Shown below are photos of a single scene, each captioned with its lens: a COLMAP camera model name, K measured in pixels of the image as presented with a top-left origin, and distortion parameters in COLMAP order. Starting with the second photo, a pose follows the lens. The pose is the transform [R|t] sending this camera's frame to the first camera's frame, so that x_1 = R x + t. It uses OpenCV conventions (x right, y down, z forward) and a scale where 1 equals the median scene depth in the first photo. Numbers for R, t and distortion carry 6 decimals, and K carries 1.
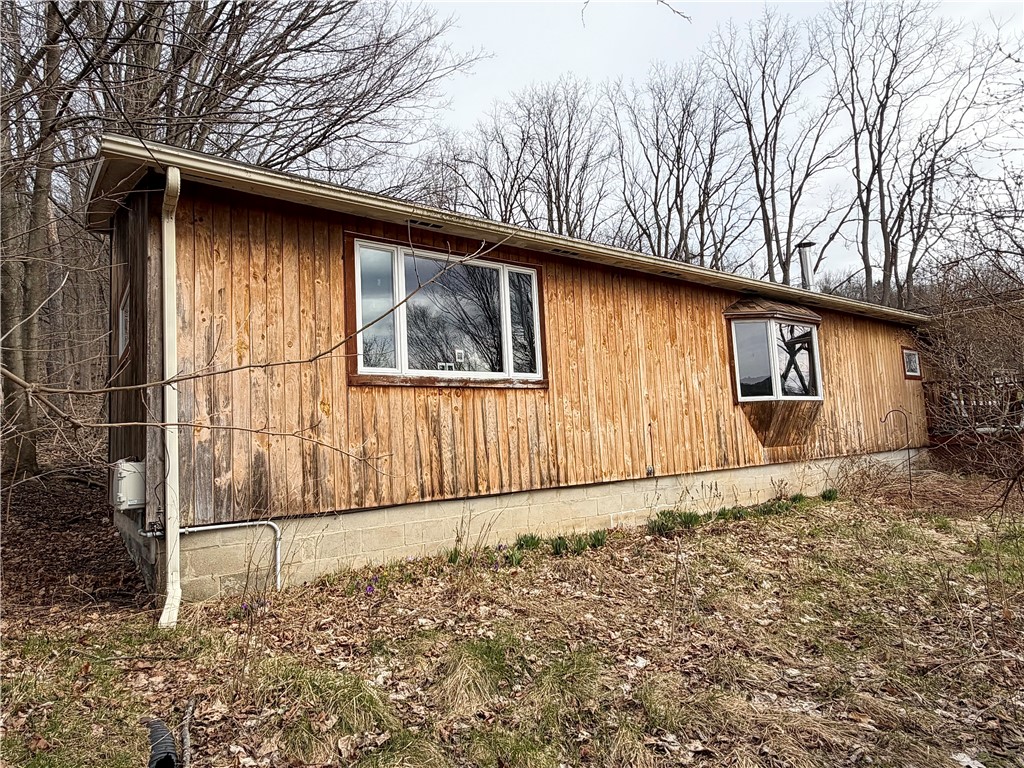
lens RADIAL K [[604.4, 0, 512.8], [0, 604.4, 388.7], [0, 0, 1]] dist [-0.000372, 0.001092]
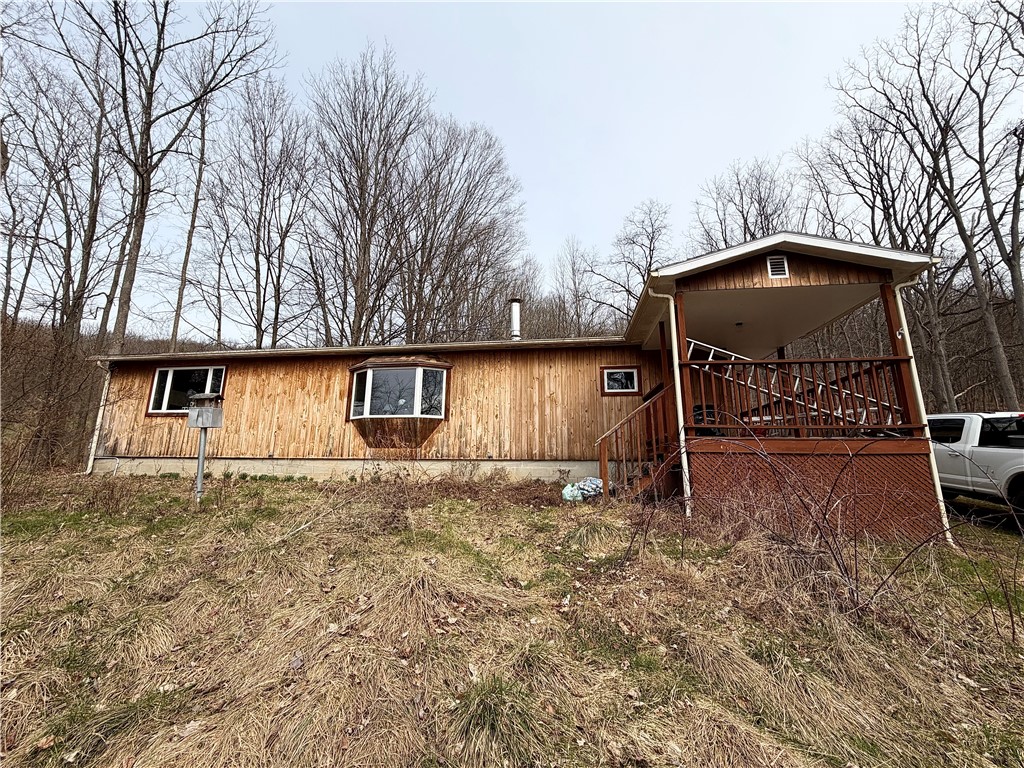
lens RADIAL K [[409.2, 0, 509.8], [0, 409.2, 381.6], [0, 0, 1]] dist [-0.000073, -0.000400]
pose [[0.704193, -0.091449, -0.704095, 2.032987], [0.020605, 0.993885, -0.108480, 0.066412], [0.709710, 0.061883, 0.701771, 0.685315]]
